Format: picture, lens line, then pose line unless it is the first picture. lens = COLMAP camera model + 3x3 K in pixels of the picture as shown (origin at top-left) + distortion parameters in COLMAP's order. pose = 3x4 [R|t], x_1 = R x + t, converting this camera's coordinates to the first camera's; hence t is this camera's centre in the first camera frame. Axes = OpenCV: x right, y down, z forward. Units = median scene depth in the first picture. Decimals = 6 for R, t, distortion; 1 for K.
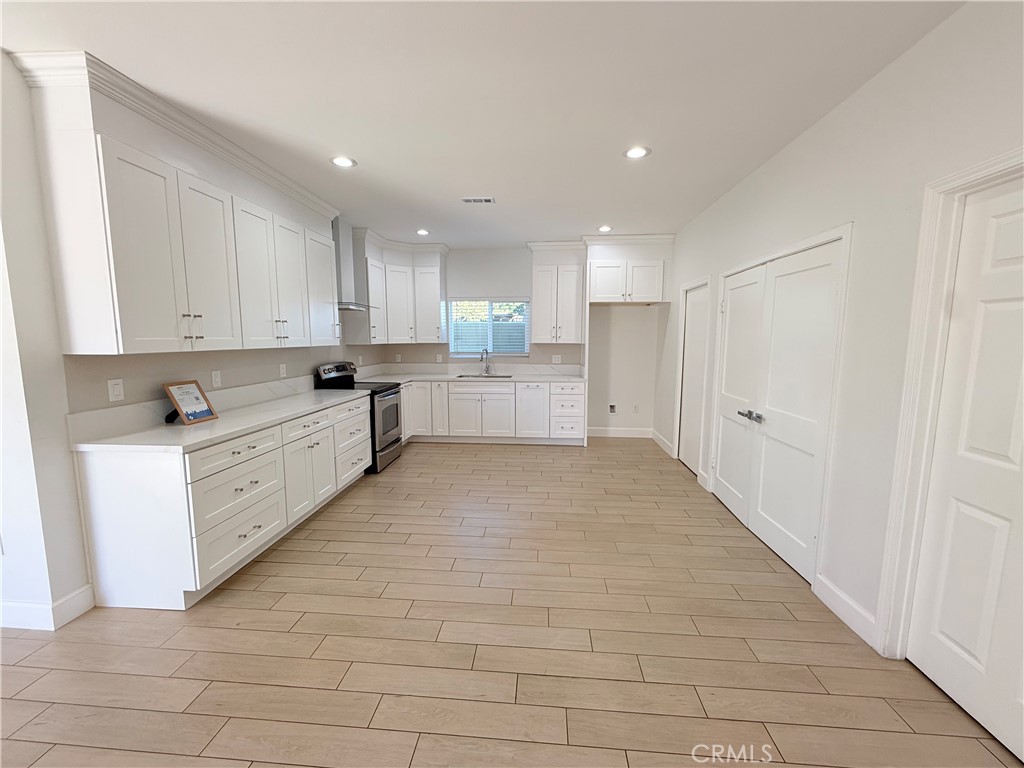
lens RADIAL K [[408.5, 0, 512.0], [0, 408.5, 384.0], [0, 0, 1]] dist [-0.001505, 0.000984]
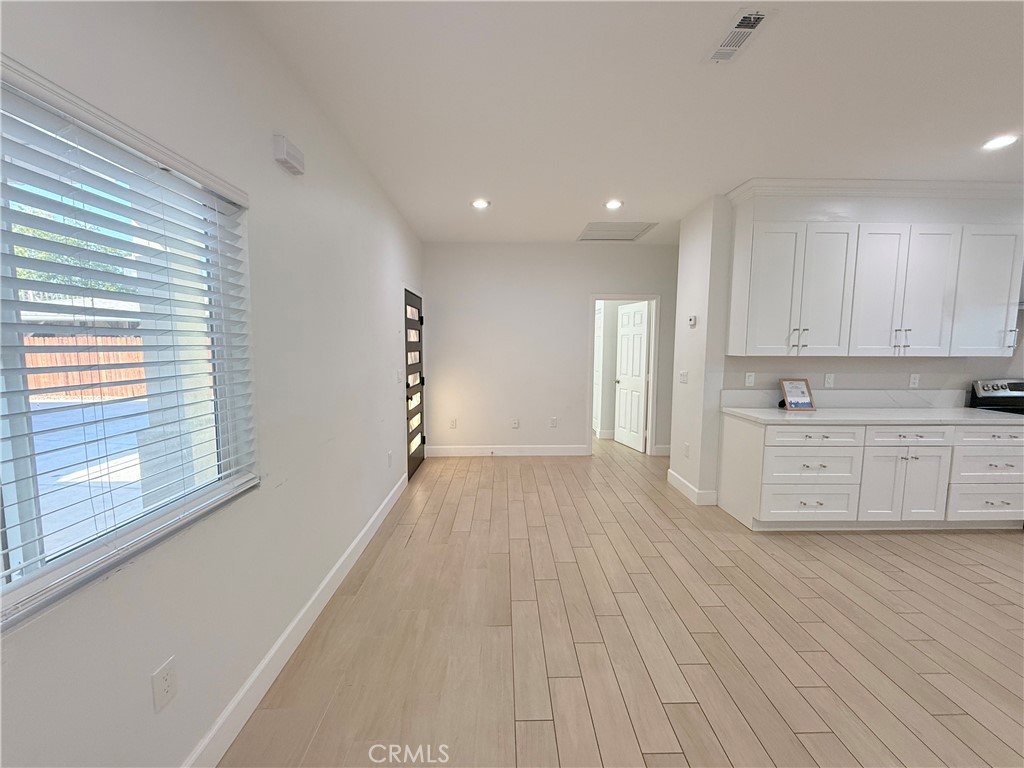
lens RADIAL K [[408.5, 0, 512.0], [0, 408.5, 384.0], [0, 0, 1]] dist [-0.001505, 0.000984]
pose [[0.100773, 0.094196, -0.990440, 0.322190], [-0.116943, 0.989728, 0.082230, 0.007153], [0.988013, 0.107539, 0.110754, -0.045875]]
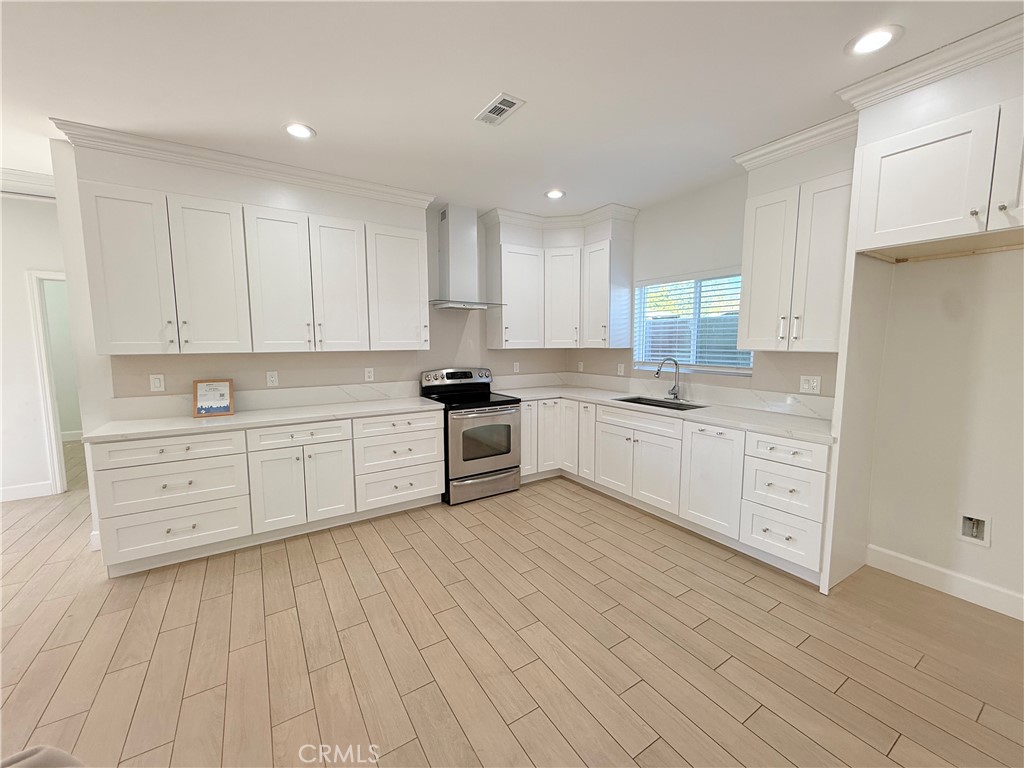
lens RADIAL K [[408.5, 0, 512.0], [0, 408.5, 384.0], [0, 0, 1]] dist [-0.001505, 0.000984]
pose [[0.605916, 0.080920, -0.791403, 0.469024], [-0.086380, 0.995624, 0.035667, -0.081253], [0.790825, 0.046750, 0.610254, 0.727972]]
